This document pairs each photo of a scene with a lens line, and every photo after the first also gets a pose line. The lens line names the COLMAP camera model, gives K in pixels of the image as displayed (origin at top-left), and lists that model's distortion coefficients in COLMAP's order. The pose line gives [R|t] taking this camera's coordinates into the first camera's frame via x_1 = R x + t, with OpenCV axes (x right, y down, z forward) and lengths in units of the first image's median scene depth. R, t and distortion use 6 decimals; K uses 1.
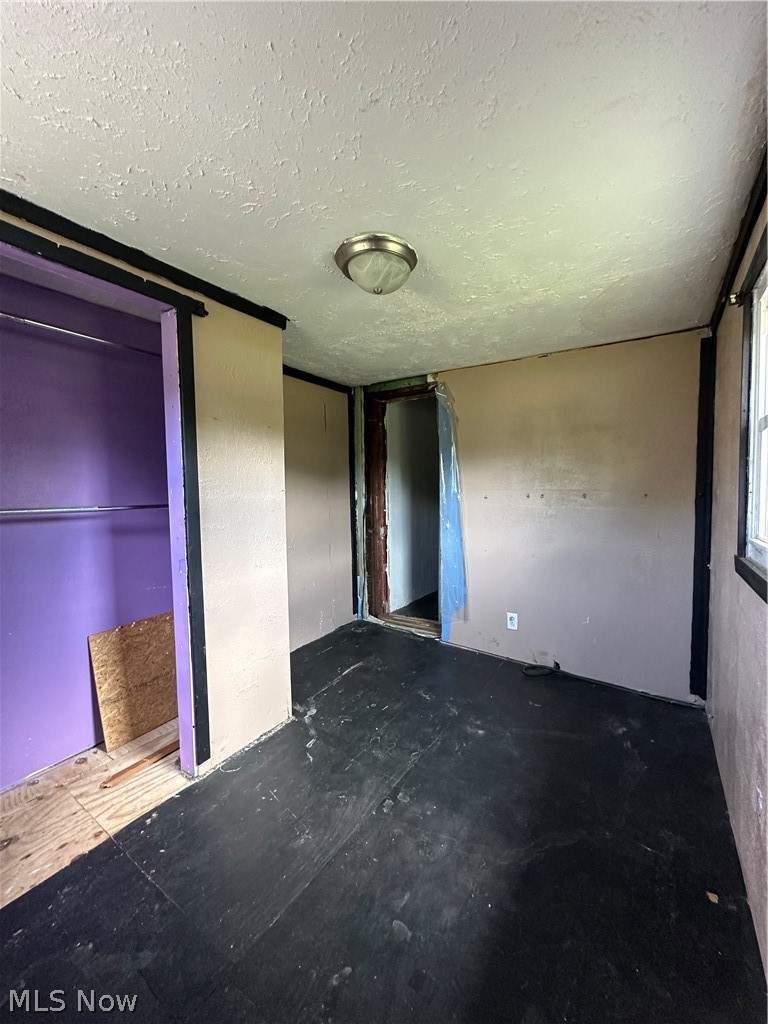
lens RADIAL K [[407.4, 0, 384.0], [0, 407.4, 512.0], [0, 0, 1]] dist [0.000556, 0.000165]
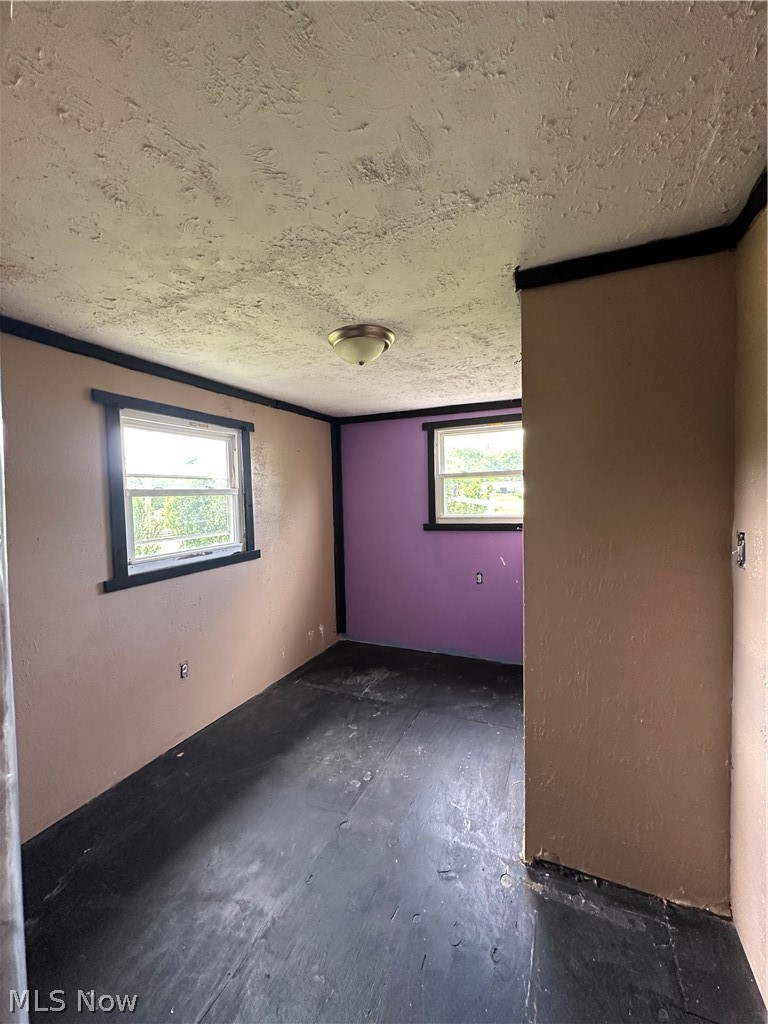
lens RADIAL K [[407.4, 0, 384.0], [0, 407.4, 512.0], [0, 0, 1]] dist [0.000556, 0.000165]
pose [[-0.986992, 0.042745, -0.154985, 0.139009], [0.028026, 0.994993, 0.095939, -0.243769], [0.158310, 0.090347, -0.983247, 2.547371]]
